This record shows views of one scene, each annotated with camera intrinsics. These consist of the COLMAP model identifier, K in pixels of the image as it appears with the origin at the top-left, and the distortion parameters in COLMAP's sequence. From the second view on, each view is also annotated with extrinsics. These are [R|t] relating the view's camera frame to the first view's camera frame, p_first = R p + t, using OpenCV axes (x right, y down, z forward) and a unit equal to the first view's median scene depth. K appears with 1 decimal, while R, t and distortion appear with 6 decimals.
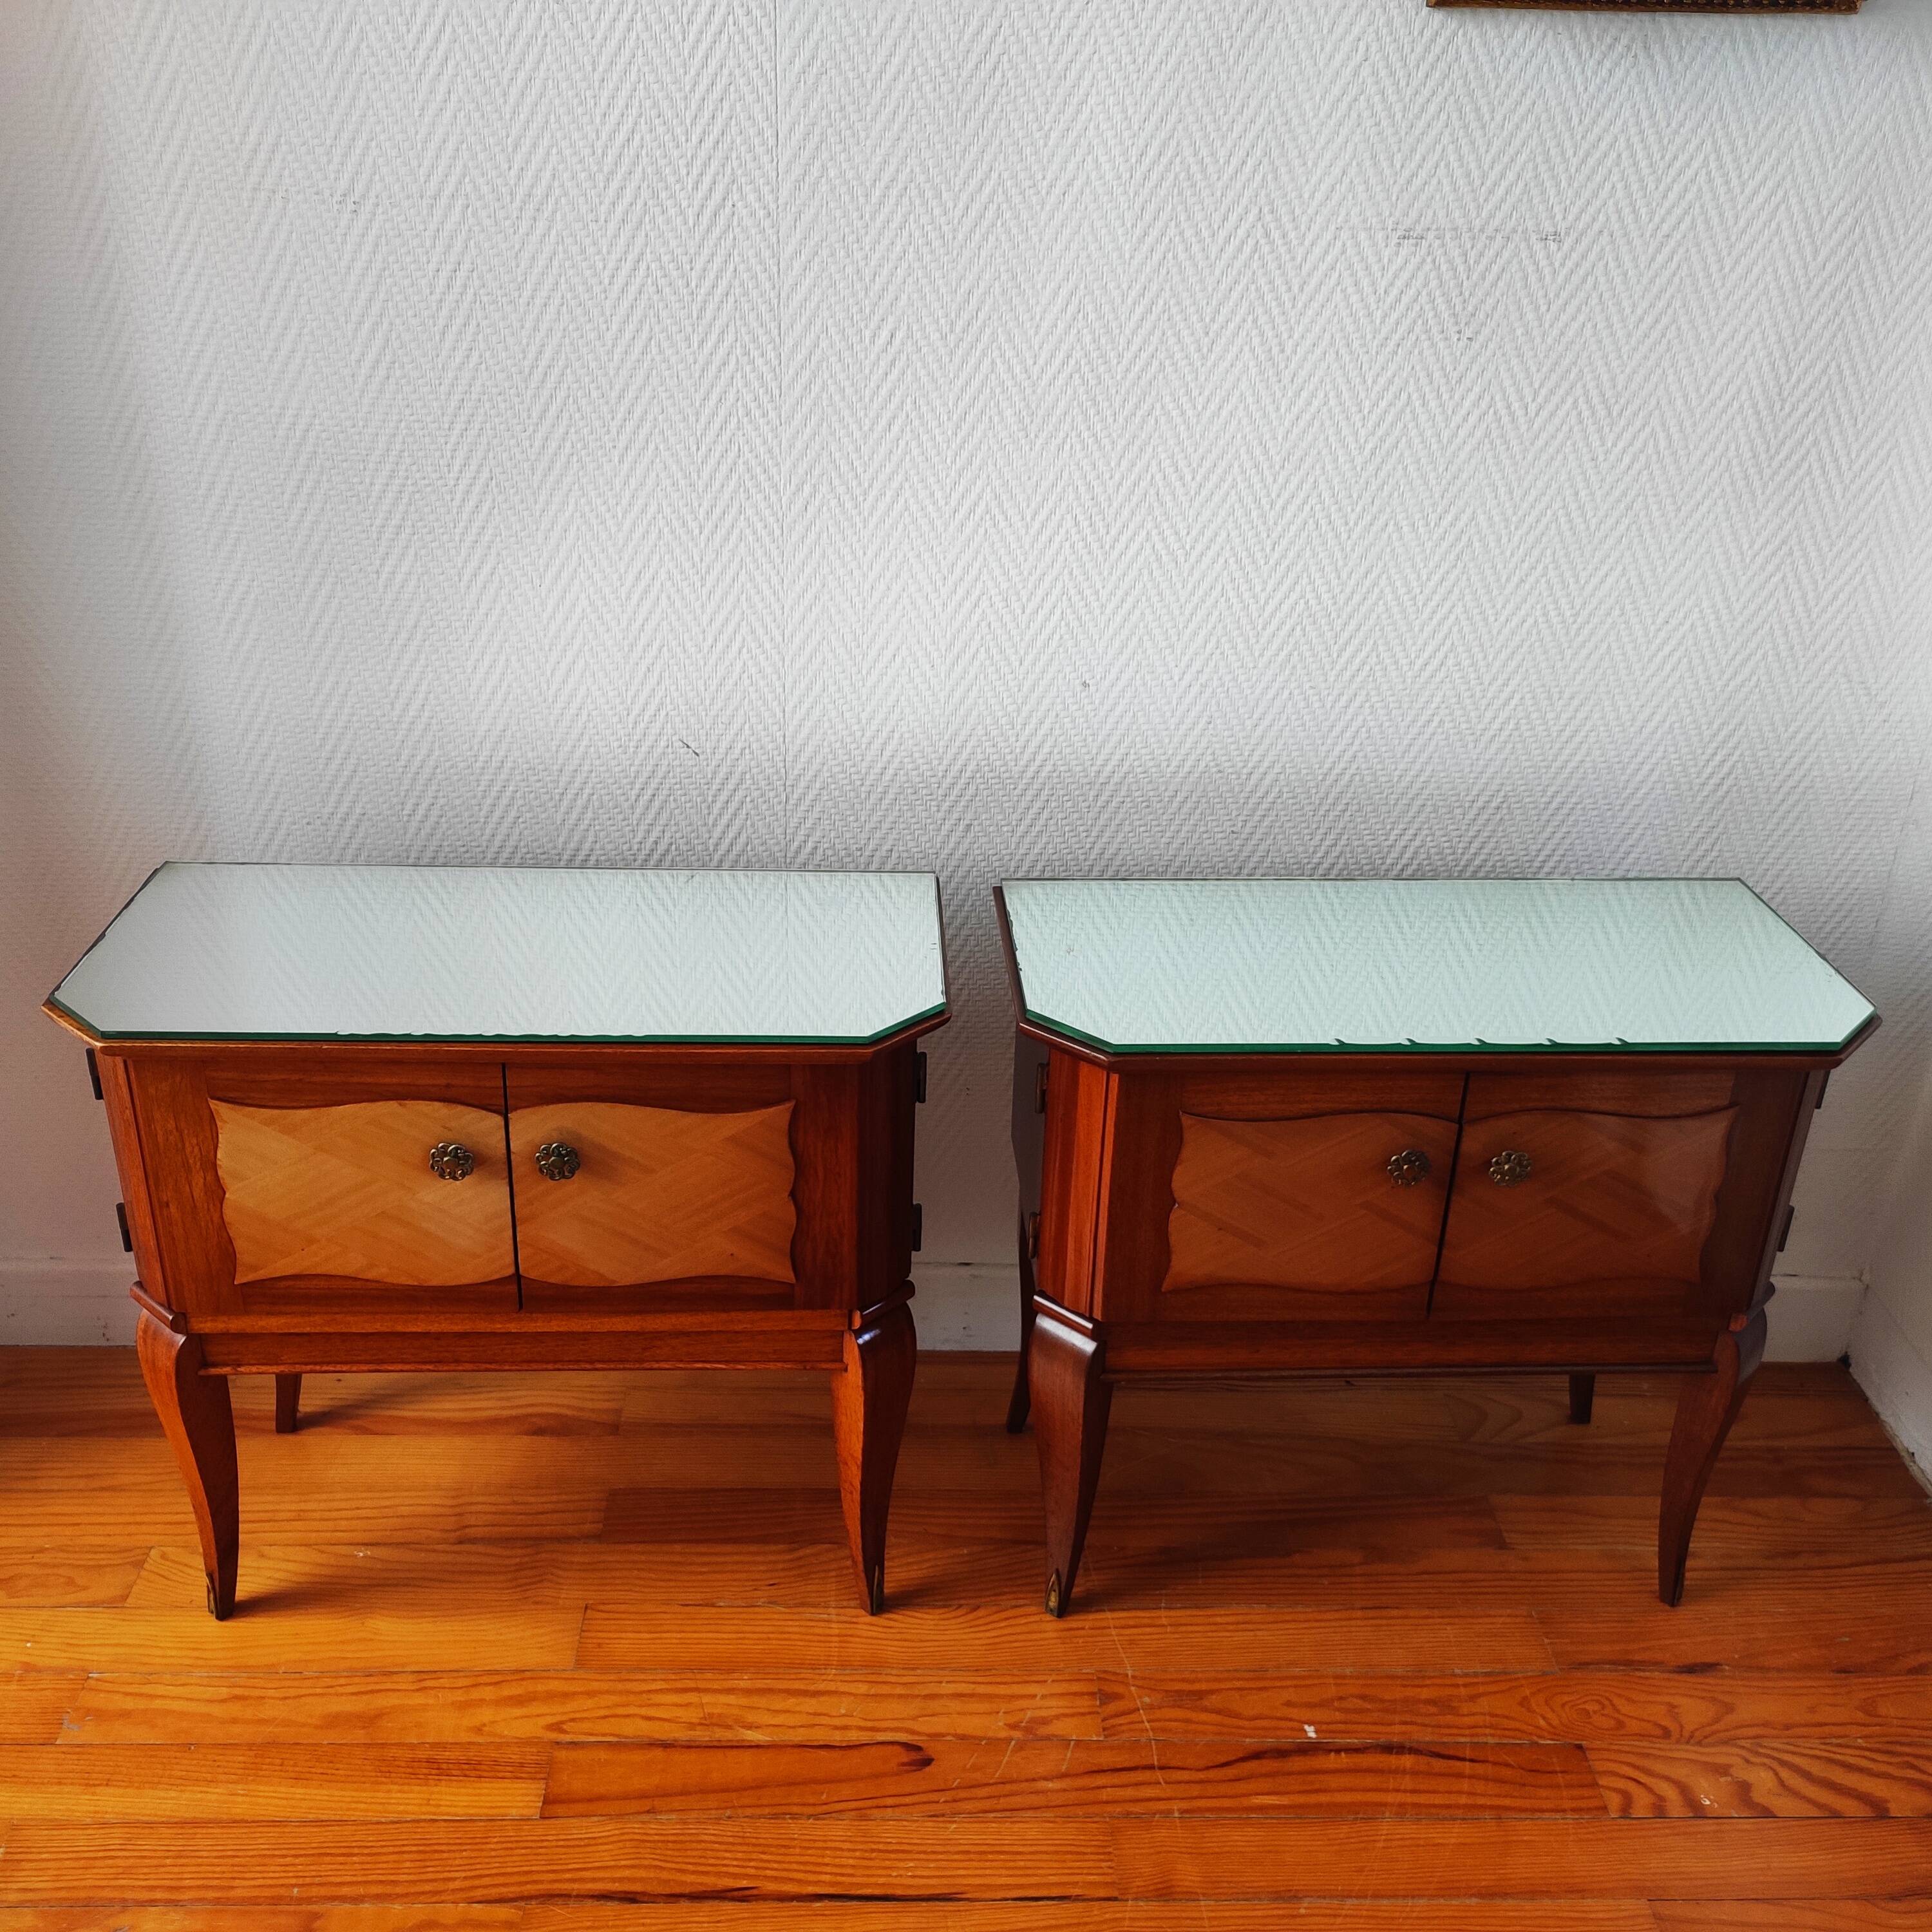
lens RADIAL K [[1926.0, 0, 962.1], [0, 1926.0, 956.2], [0, 0, 1]] dist [0.035789, 0.000000]
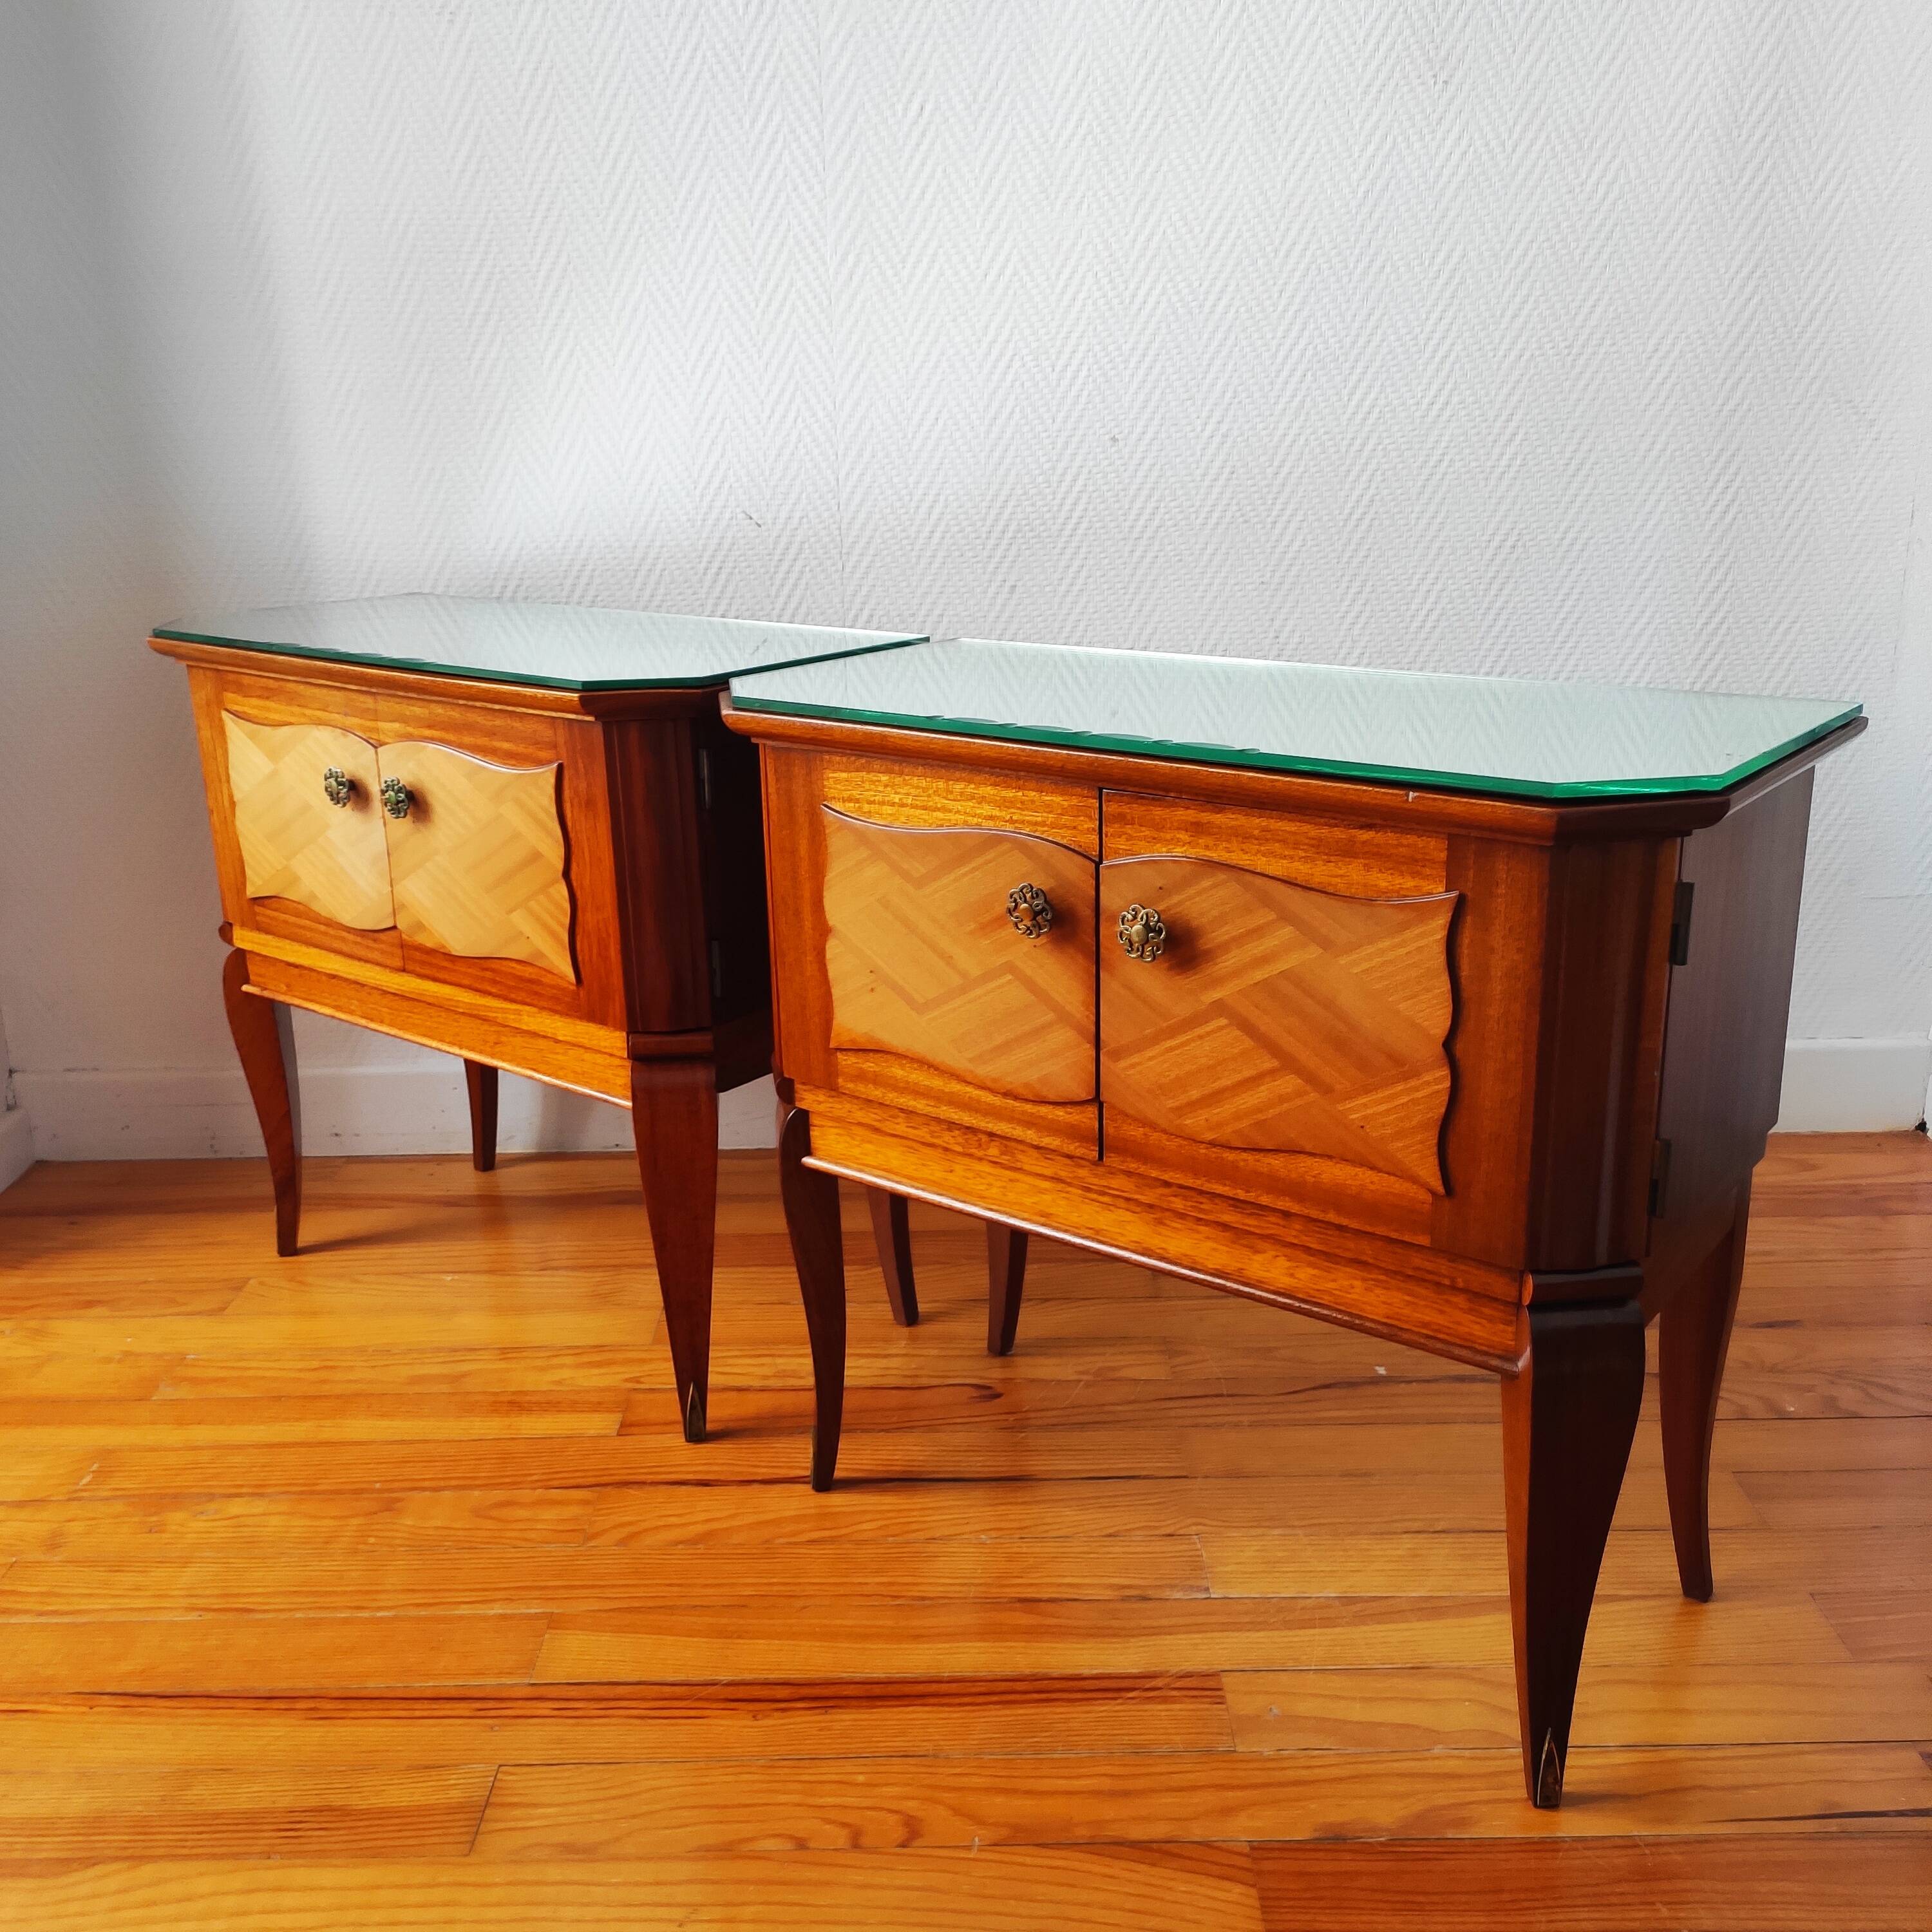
lens RADIAL K [[1926.0, 0, 970.9], [0, 1926.0, 967.7], [0, 0, 1]] dist [0.035789, 0.000000]
pose [[0.998058, -0.041195, -0.046722, 0.023510], [0.033318, 0.986818, -0.158370, 0.341114], [0.052630, 0.156506, 0.986274, -0.025132]]
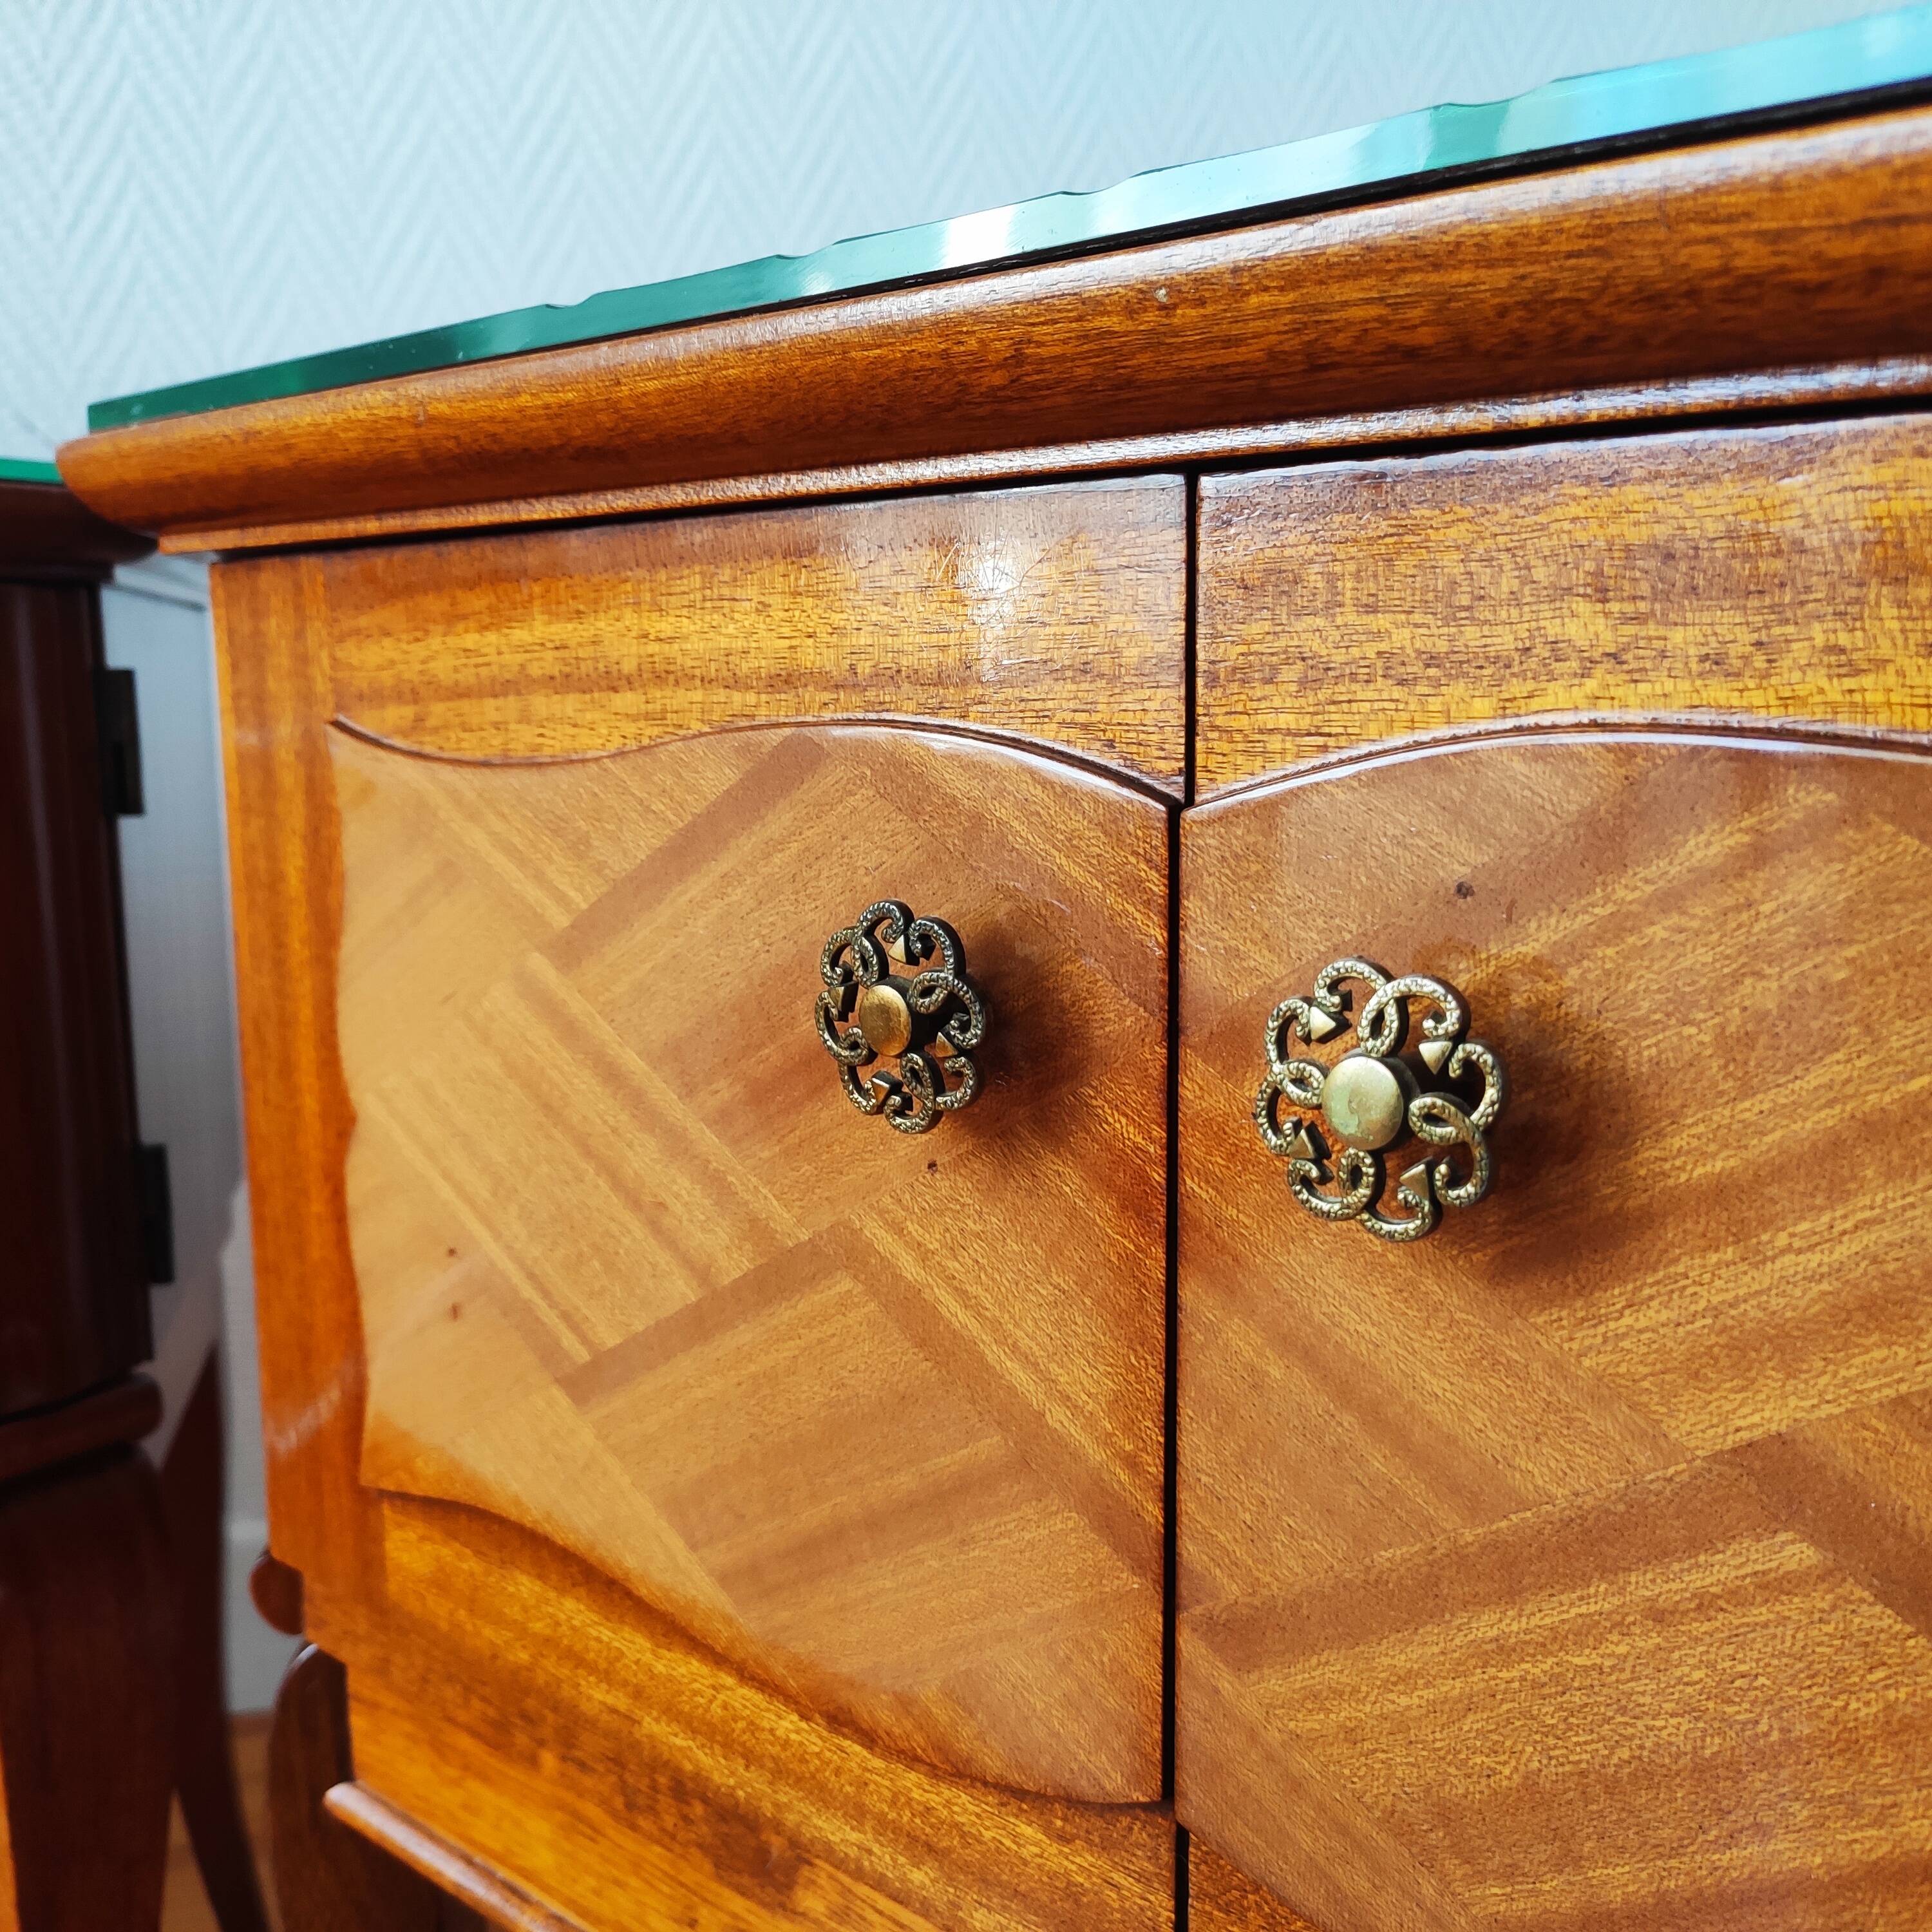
lens RADIAL K [[1926.0, 0, 917.1], [0, 1926.0, 967.8], [0, 0, 1]] dist [0.035789, 0.000000]
pose [[0.976830, -0.067421, 0.203118, -0.024611], [0.128134, 0.944420, -0.302740, 0.242626], [-0.171417, 0.321752, 0.931178, 0.546709]]
